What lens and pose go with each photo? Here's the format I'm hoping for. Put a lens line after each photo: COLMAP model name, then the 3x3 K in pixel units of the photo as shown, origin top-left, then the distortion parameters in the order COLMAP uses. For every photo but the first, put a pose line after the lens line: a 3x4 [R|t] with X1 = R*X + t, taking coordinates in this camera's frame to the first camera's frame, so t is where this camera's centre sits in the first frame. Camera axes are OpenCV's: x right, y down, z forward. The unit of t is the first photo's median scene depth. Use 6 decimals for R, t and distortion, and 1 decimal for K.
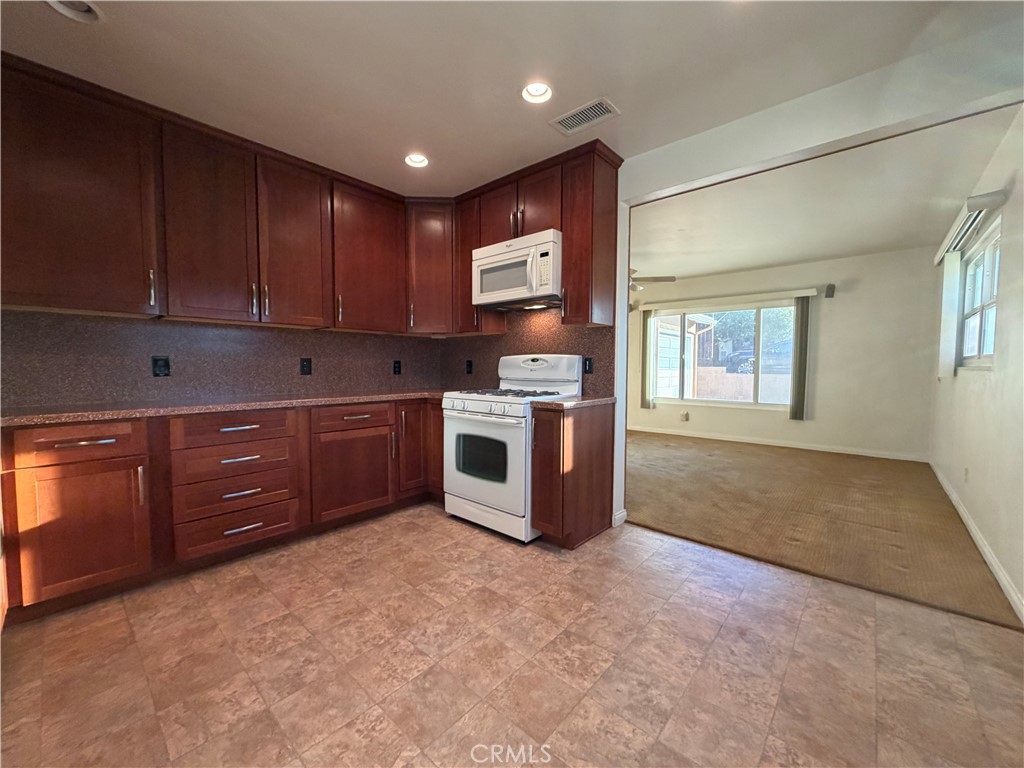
lens RADIAL K [[407.8, 0, 509.8], [0, 407.8, 386.3], [0, 0, 1]] dist [-0.000296, 0.000186]
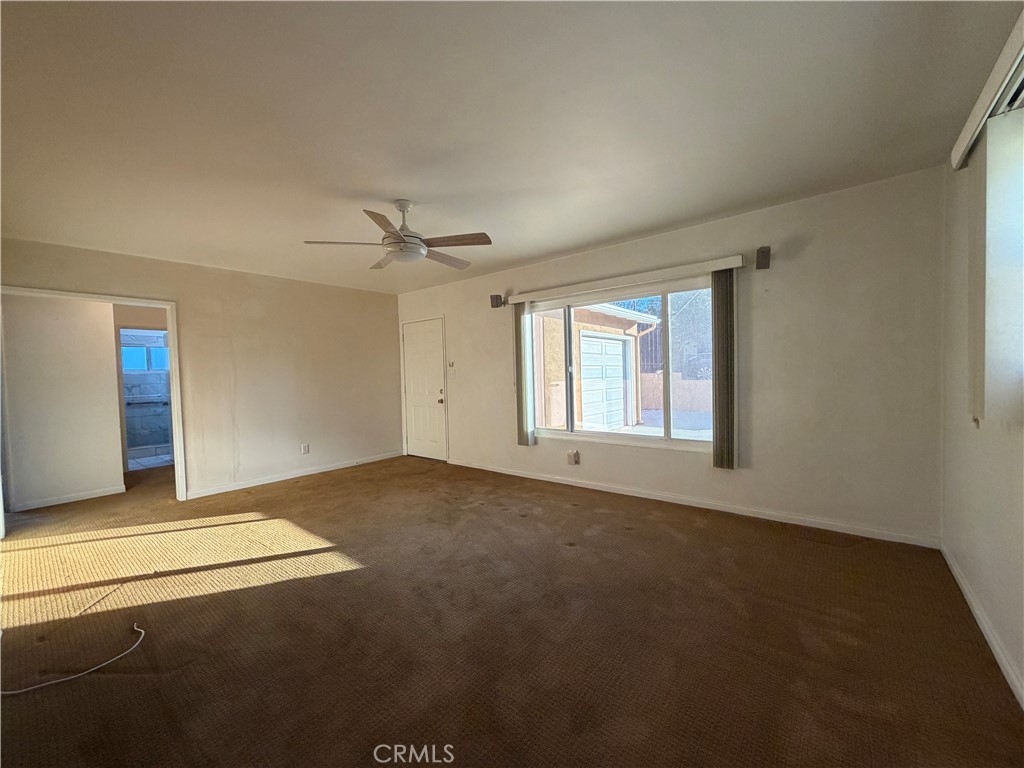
lens RADIAL K [[407.8, 0, 509.8], [0, 407.8, 386.3], [0, 0, 1]] dist [-0.000296, 0.000186]
pose [[0.998707, -0.033217, 0.038484, 0.729141], [0.033882, 0.999286, -0.016740, -0.087166], [-0.037901, 0.018023, 0.999119, 0.792371]]
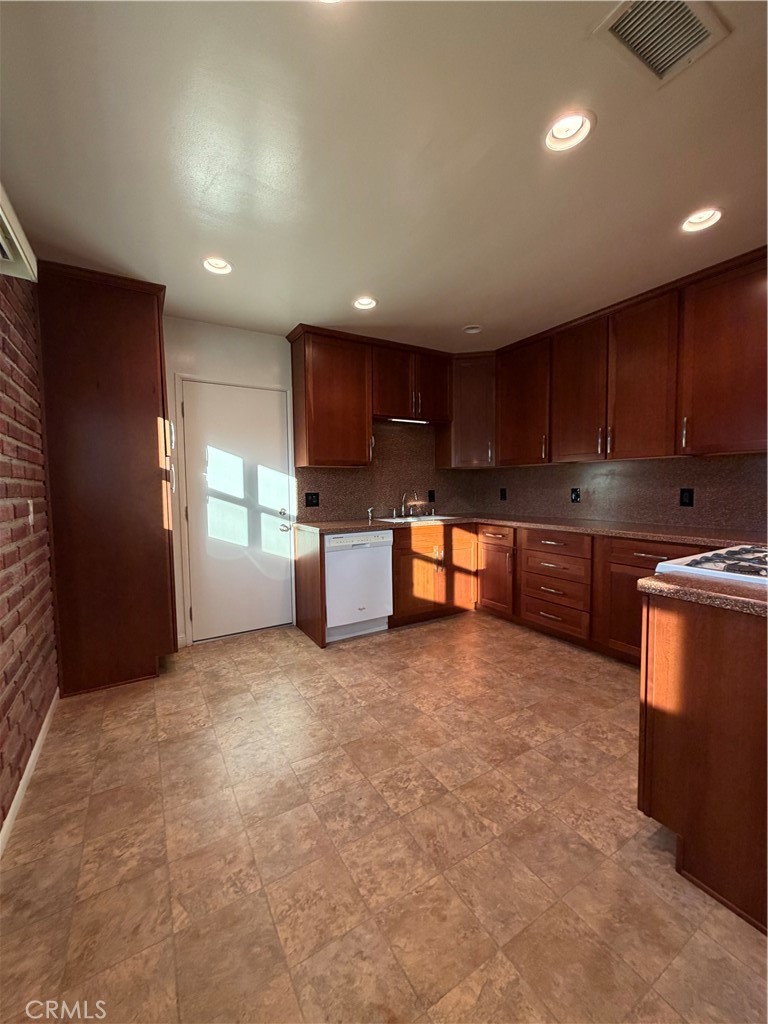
lens RADIAL K [[407.8, 0, 382.4], [0, 407.8, 509.3], [0, 0, 1]] dist [-0.000296, 0.000186]
pose [[-0.298468, 0.058497, -0.952625, 0.677067], [-0.034843, 0.996787, 0.072125, -0.074515], [0.953784, 0.054720, -0.295470, 0.713370]]
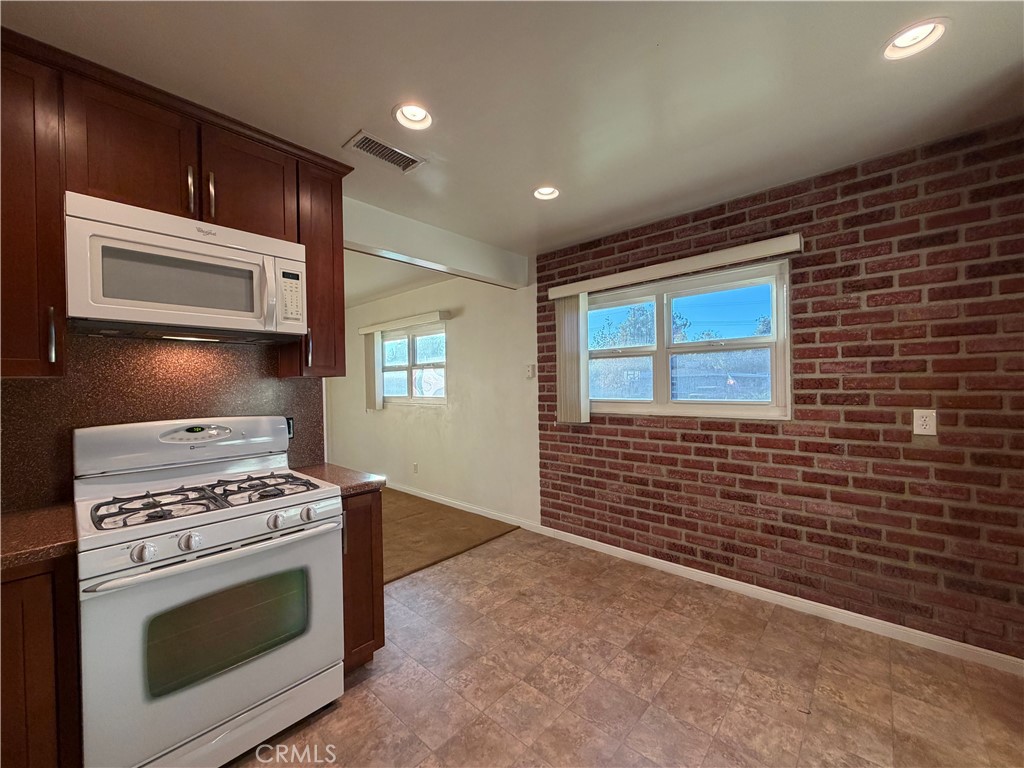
lens RADIAL K [[407.8, 0, 509.8], [0, 407.8, 386.3], [0, 0, 1]] dist [-0.000296, 0.000186]
pose [[0.010792, -0.010479, 0.999887, -0.599523], [0.067340, 0.997683, 0.009729, -0.117618], [-0.997672, 0.067228, 0.011473, 0.631293]]
